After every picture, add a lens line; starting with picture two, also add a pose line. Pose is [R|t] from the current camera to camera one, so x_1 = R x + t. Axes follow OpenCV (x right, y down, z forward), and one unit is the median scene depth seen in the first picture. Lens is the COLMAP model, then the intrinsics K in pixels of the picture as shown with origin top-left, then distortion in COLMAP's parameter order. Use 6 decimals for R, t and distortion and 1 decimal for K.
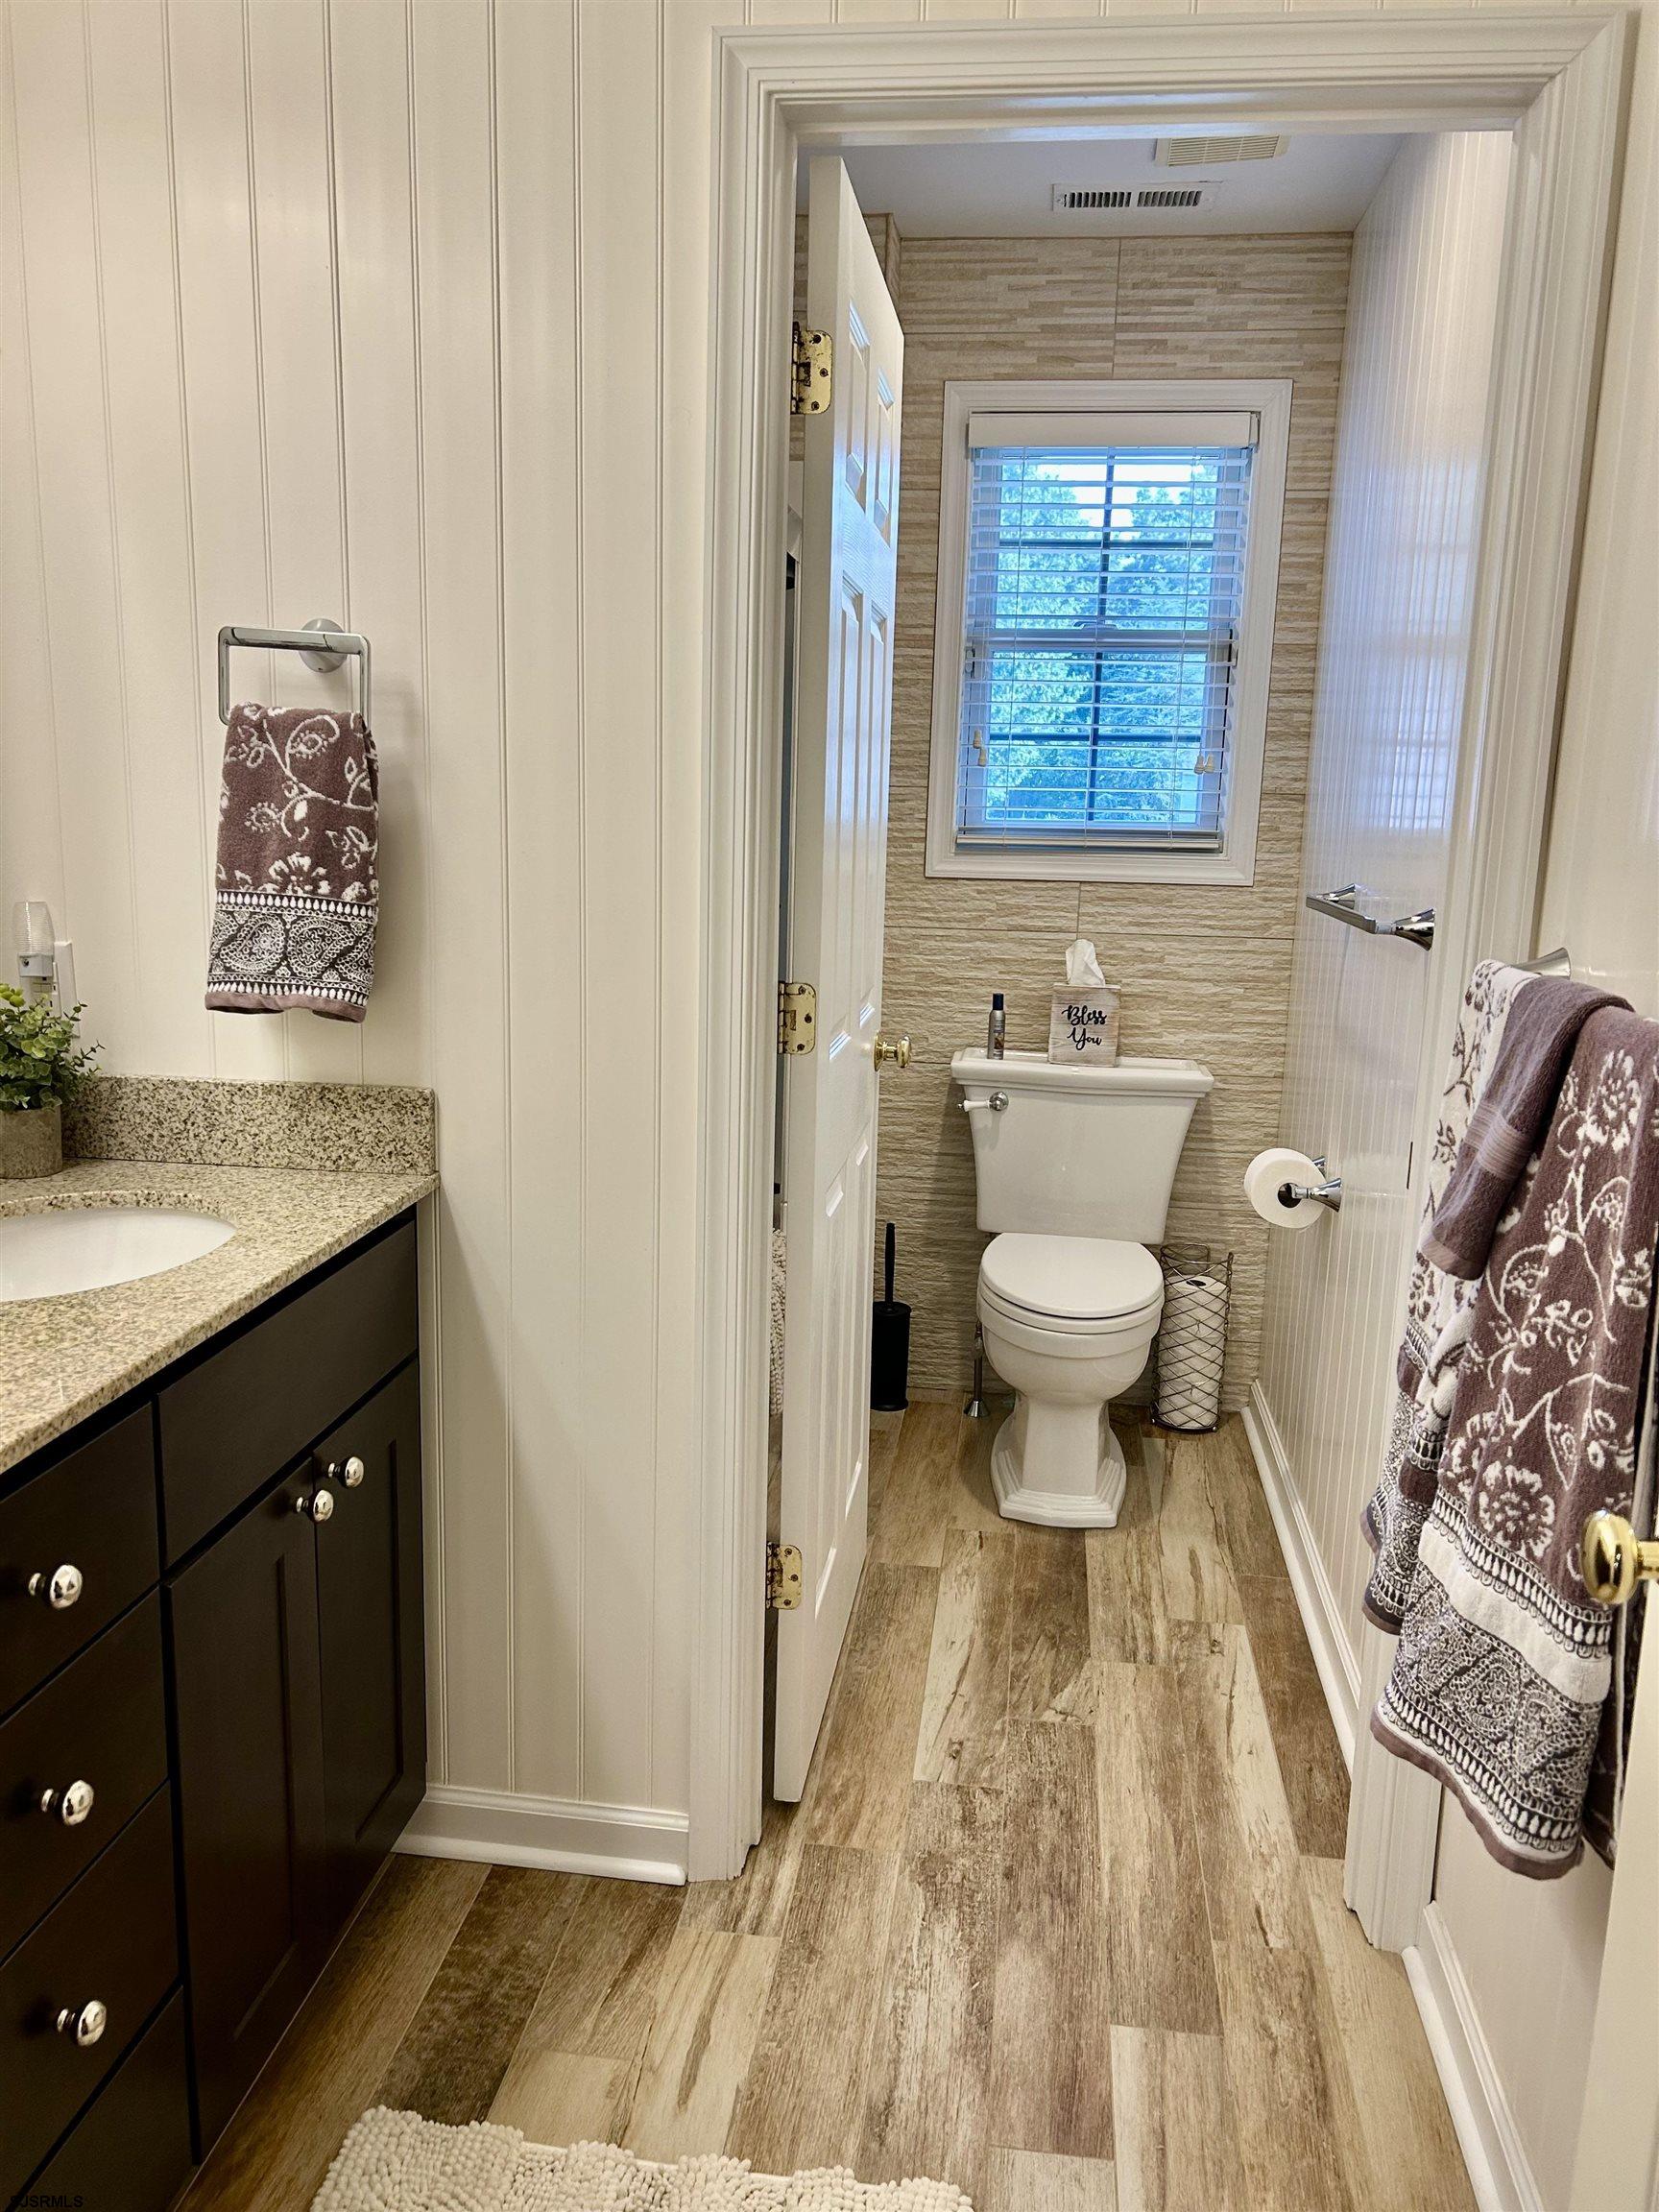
lens RADIAL K [[1662.4, 0, 826.1], [0, 1662.4, 1122.7], [0, 0, 1]] dist [0.065039, -0.071312]
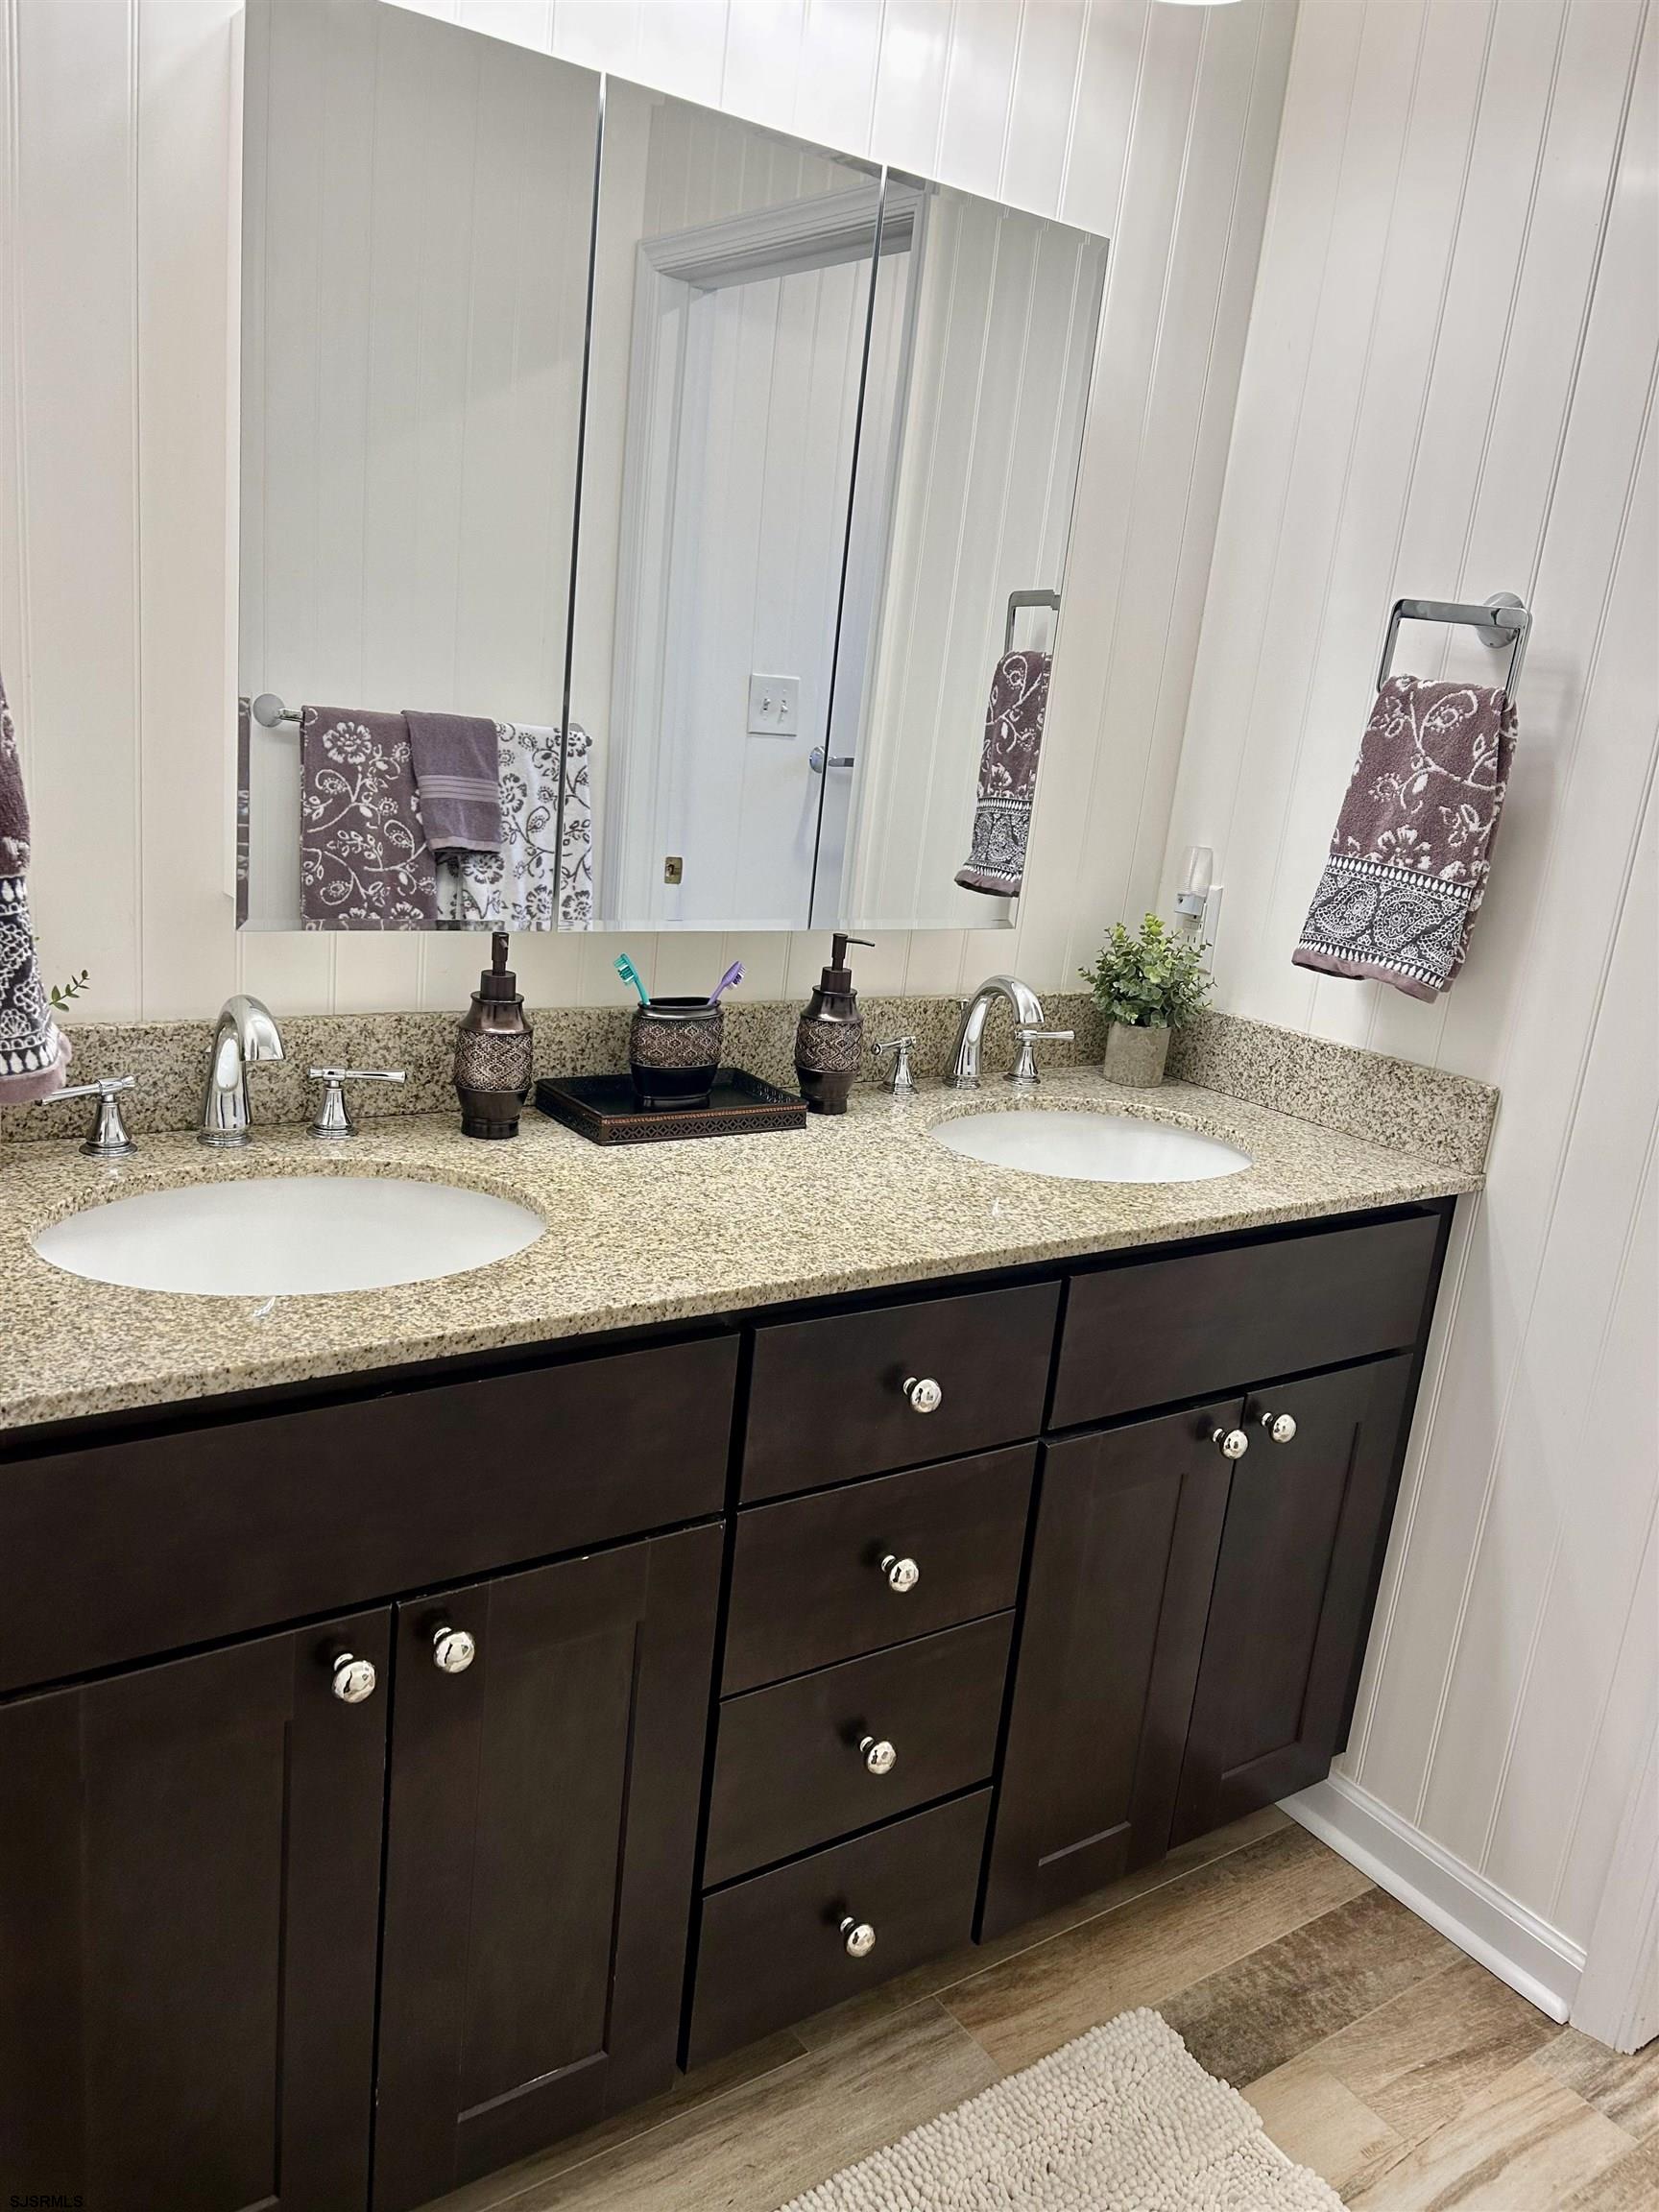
lens RADIAL K [[1662.4, 0, 830.0], [0, 1662.4, 1121.5], [0, 0, 1]] dist [0.065039, -0.071312]
pose [[0.678152, 0.234264, -0.696584, 0.188618], [-0.228917, 0.968015, 0.102686, -0.013419], [0.698360, 0.089823, 0.710088, 0.061593]]
